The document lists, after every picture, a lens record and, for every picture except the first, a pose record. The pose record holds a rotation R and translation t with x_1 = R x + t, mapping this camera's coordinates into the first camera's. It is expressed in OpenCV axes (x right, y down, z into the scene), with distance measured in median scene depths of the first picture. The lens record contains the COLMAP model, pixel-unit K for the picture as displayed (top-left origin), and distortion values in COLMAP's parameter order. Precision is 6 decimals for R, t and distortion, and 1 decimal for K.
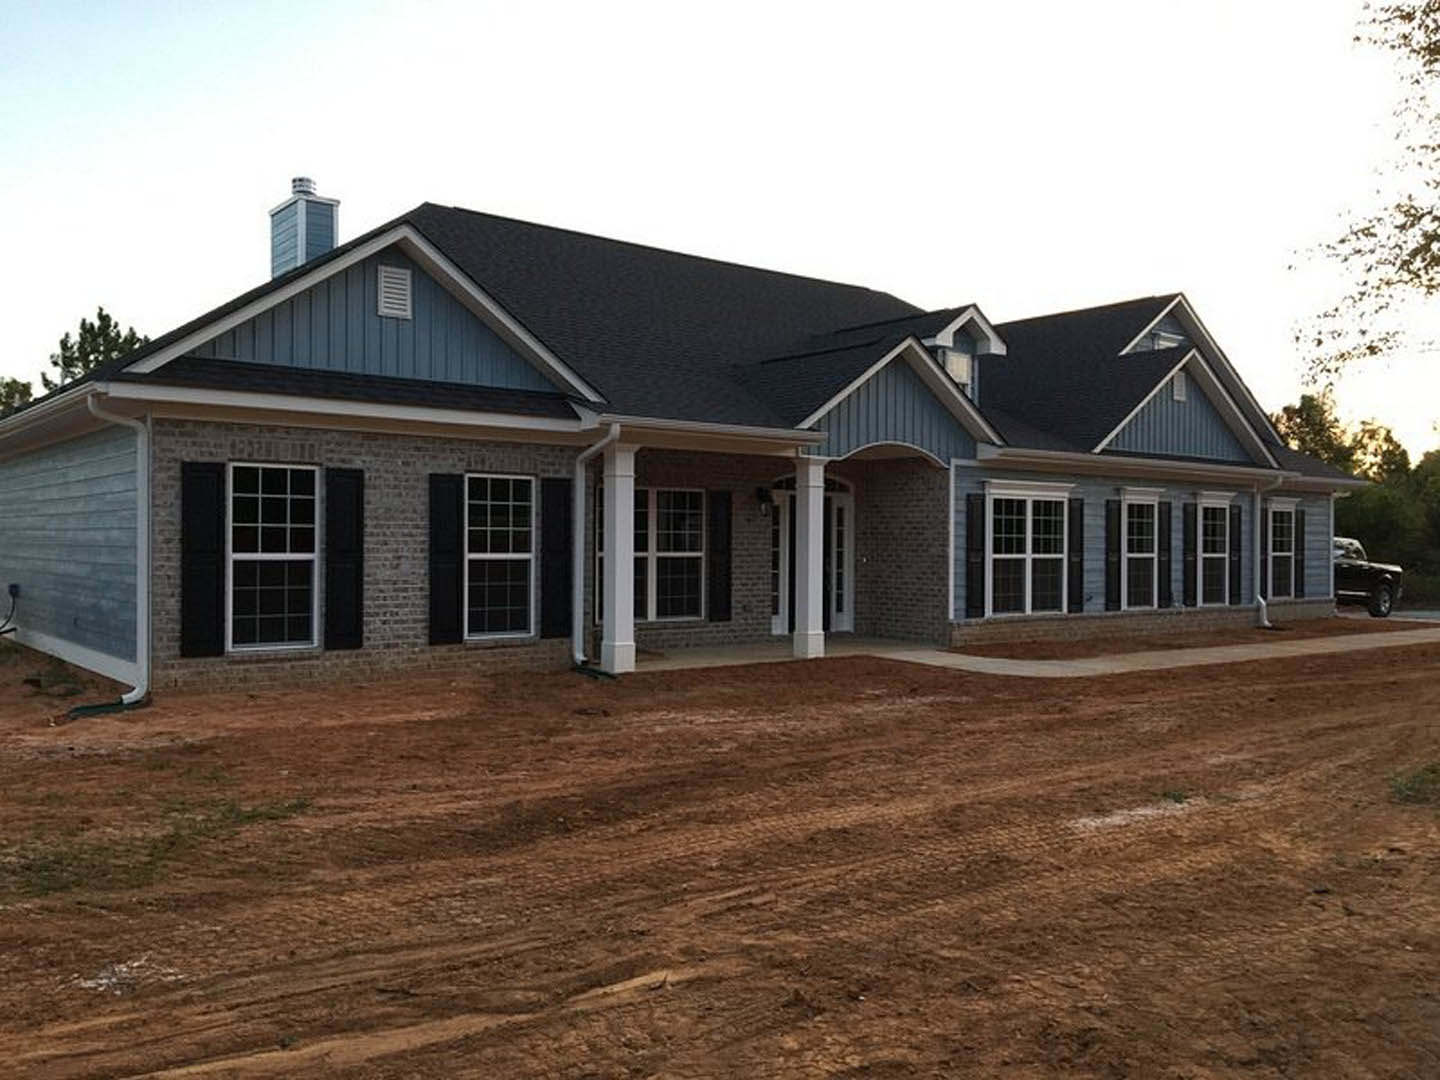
lens RADIAL K [[1217.4, 0, 720.0], [0, 1217.4, 540.0], [0, 0, 1]] dist [0.068288, -0.001831]
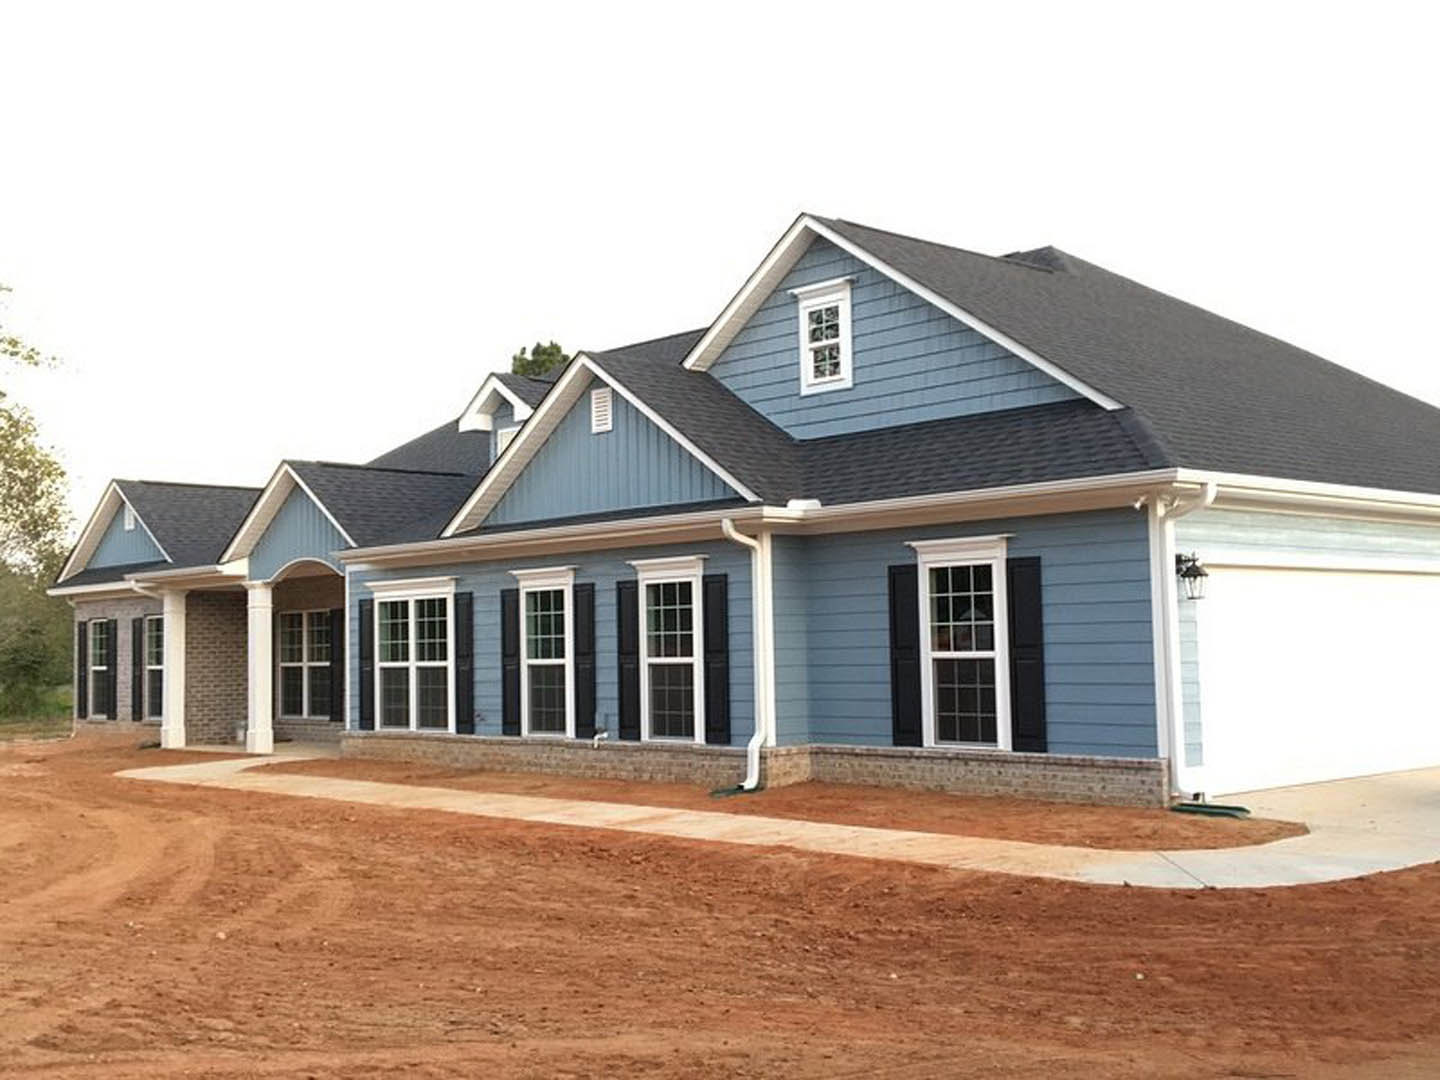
lens RADIAL K [[1532.0, 0, 720.0], [0, 1532.0, 540.0], [0, 0, 1]] dist [0.118115, 0.002574]
pose [[0.090727, -0.074107, -0.993115, 1.312174], [0.025823, 0.997067, -0.072043, 0.009212], [0.995541, -0.019109, 0.092374, 1.066452]]
